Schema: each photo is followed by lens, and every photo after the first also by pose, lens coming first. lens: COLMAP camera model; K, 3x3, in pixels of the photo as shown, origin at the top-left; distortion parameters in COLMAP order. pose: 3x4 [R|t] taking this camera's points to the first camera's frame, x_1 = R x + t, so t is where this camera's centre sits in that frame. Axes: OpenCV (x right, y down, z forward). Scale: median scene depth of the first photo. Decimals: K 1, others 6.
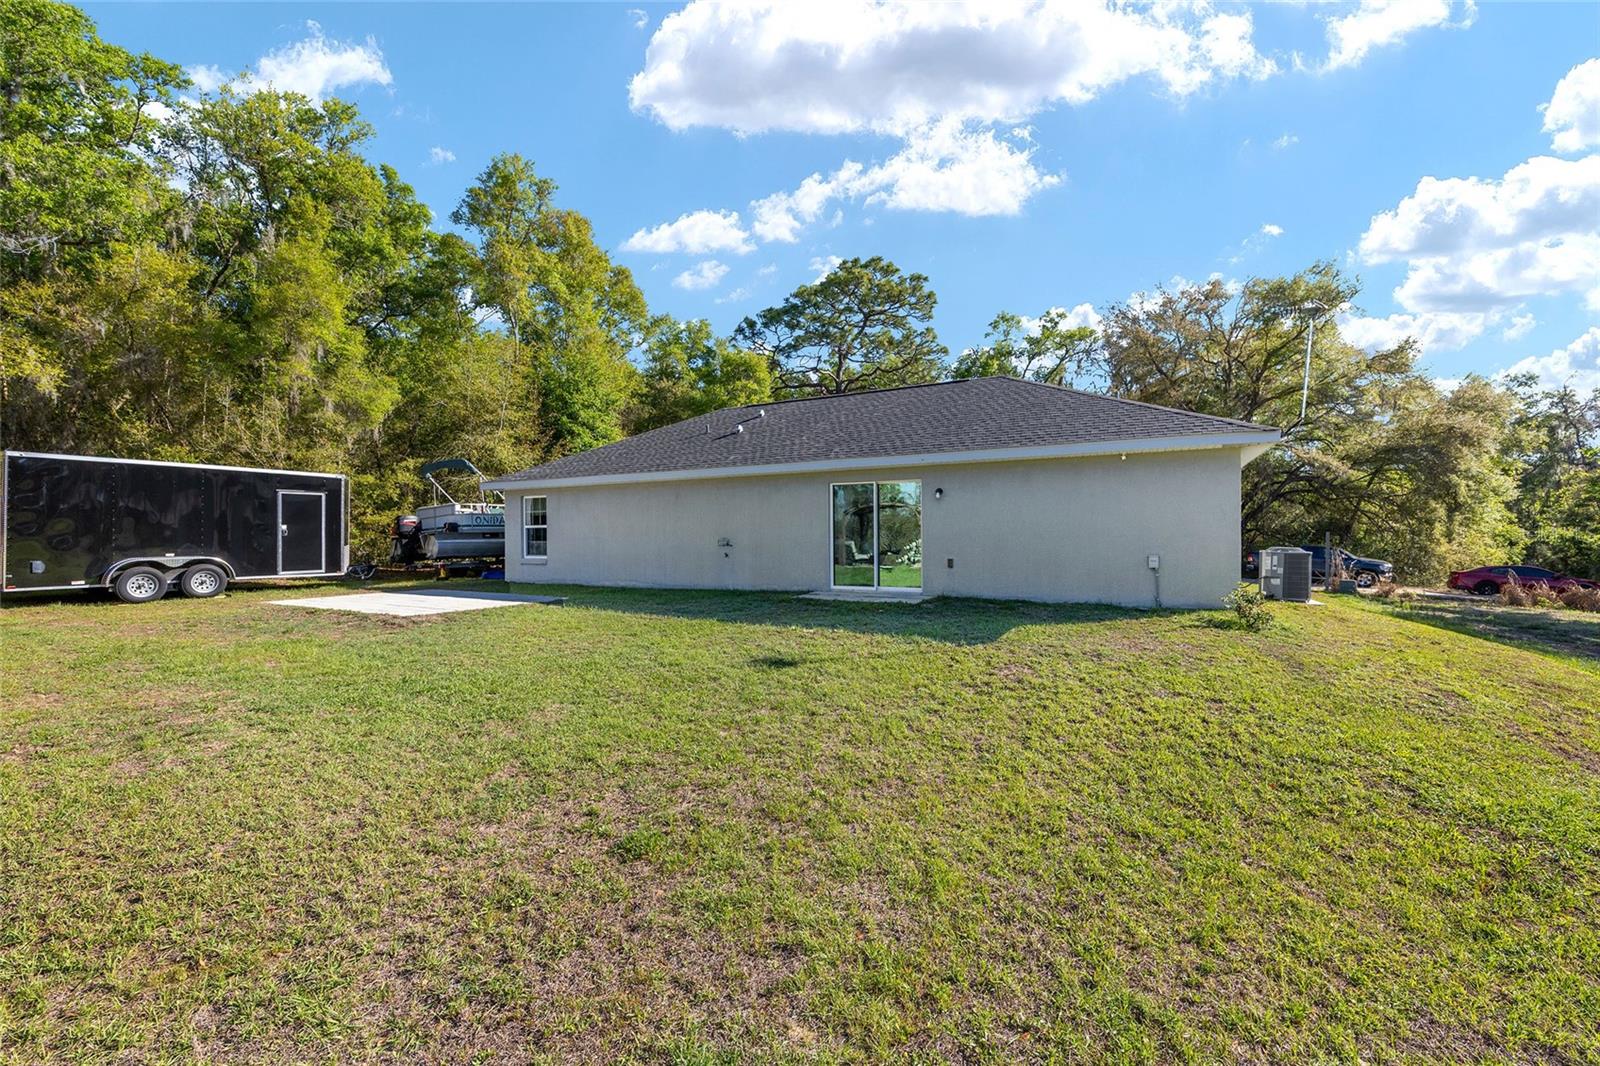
lens RADIAL K [[665.2, 0, 815.1], [0, 665.2, 531.9], [0, 0, 1]] dist [-0.000218, 0.000551]
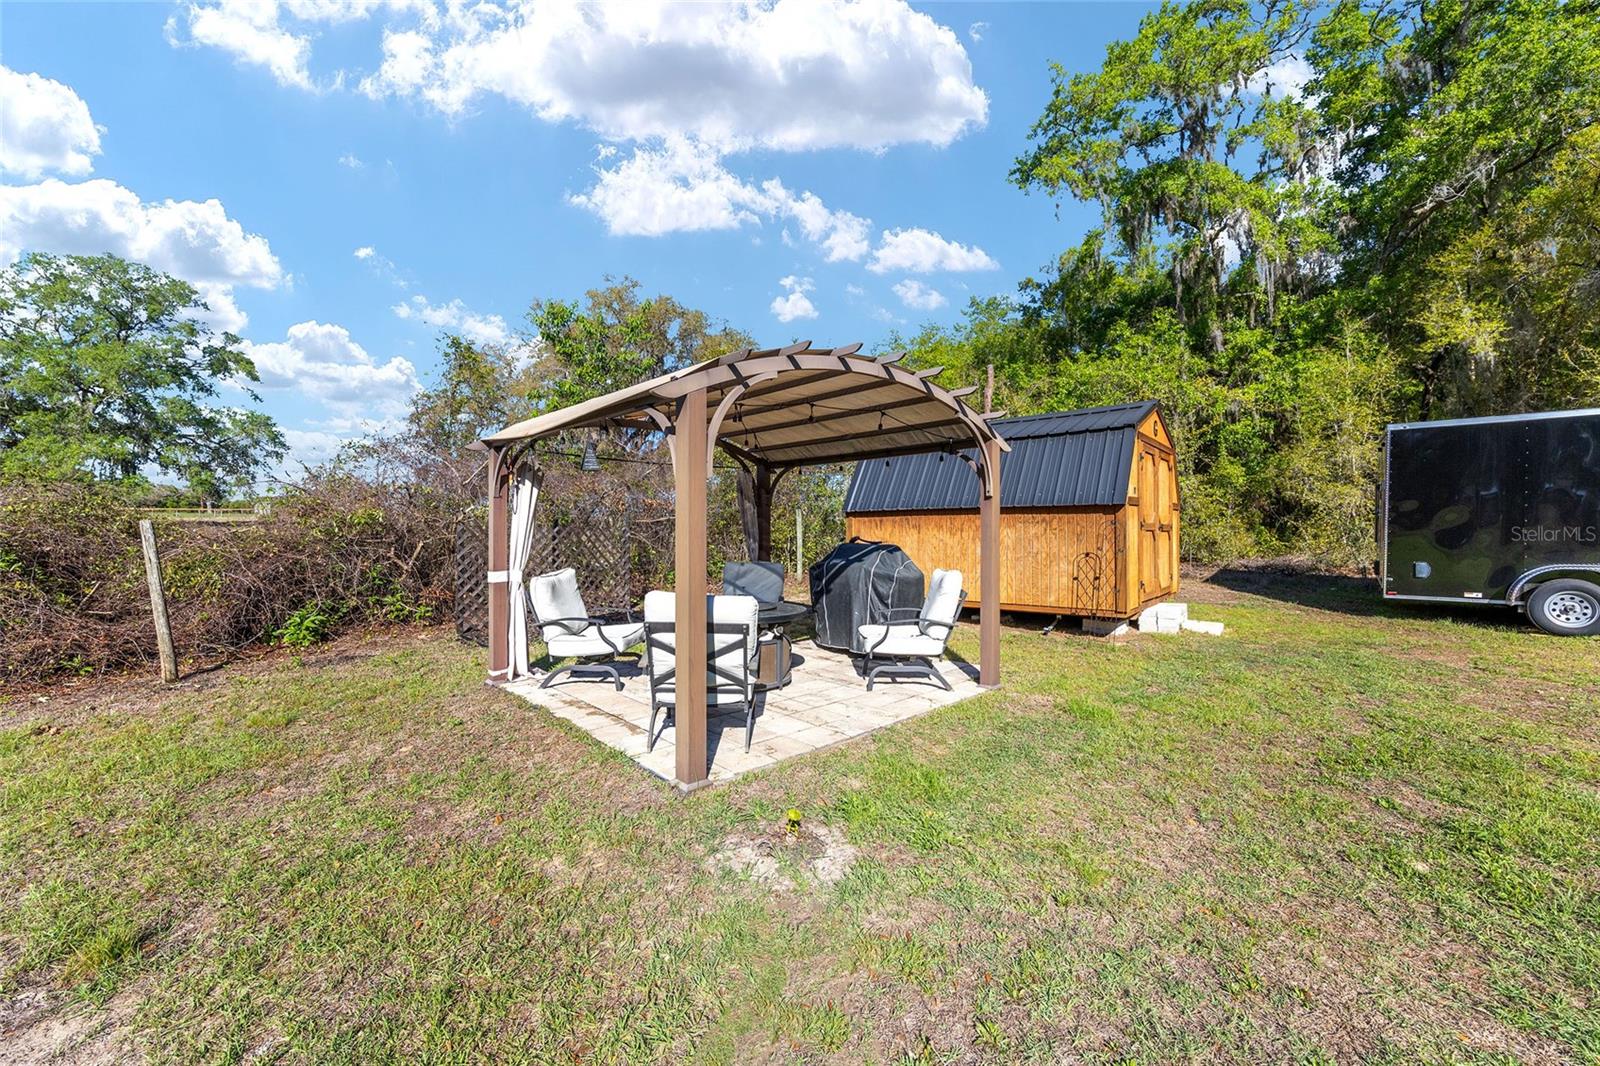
lens RADIAL K [[645.8, 0, 788.2], [0, 645.8, 534.7], [0, 0, 1]] dist [-0.001348, 0.000816]
pose [[-0.169547, 0.005677, -0.985506, -0.219389], [0.009451, 0.999947, 0.004134, 0.001731], [0.985477, -0.008613, -0.169591, 0.285334]]
